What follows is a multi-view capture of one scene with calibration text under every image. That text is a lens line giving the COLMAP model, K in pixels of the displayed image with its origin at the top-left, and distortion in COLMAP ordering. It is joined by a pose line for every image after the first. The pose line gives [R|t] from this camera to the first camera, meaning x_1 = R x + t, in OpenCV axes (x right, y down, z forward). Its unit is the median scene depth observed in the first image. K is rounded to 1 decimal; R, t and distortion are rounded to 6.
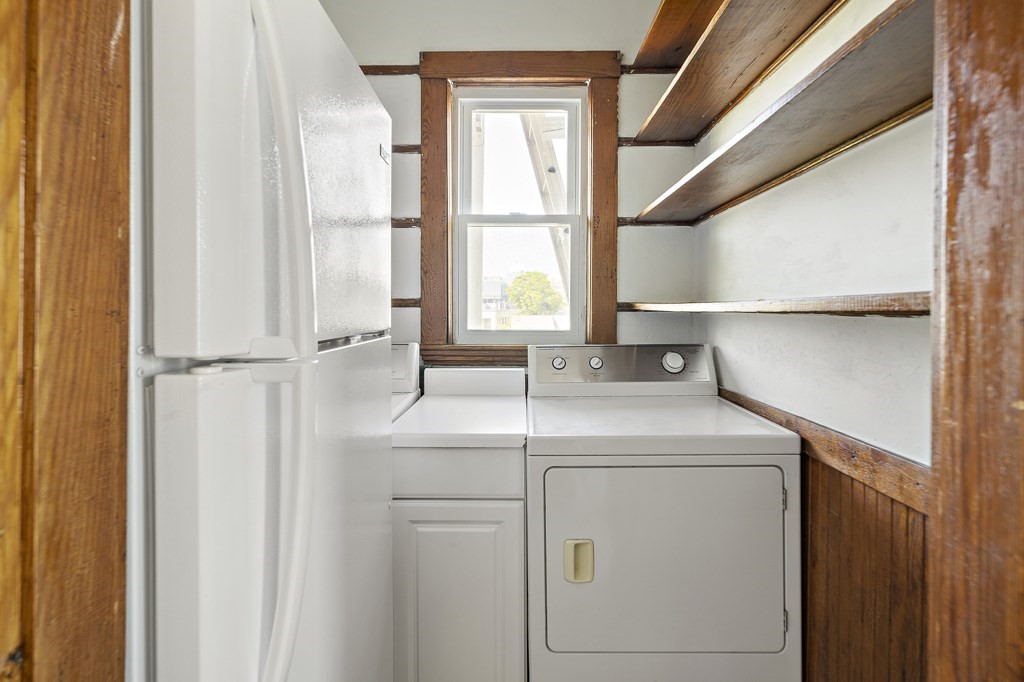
lens RADIAL K [[511.4, 0, 547.5], [0, 511.4, 313.6], [0, 0, 1]] dist [0.006837, -0.001228]
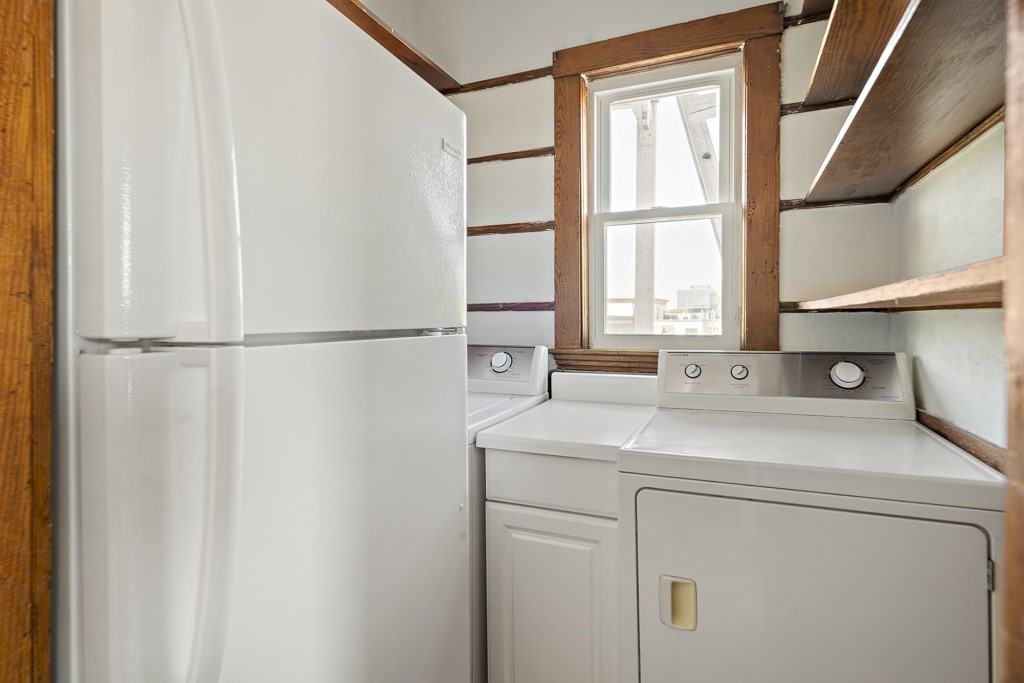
lens RADIAL K [[511.4, 0, 539.8], [0, 511.4, 324.4], [0, 0, 1]] dist [0.006837, -0.001228]
pose [[0.920734, -0.004717, -0.390163, 0.110357], [0.005633, 0.999983, 0.001204, 0.012676], [0.390151, -0.003307, 0.920745, 0.079866]]
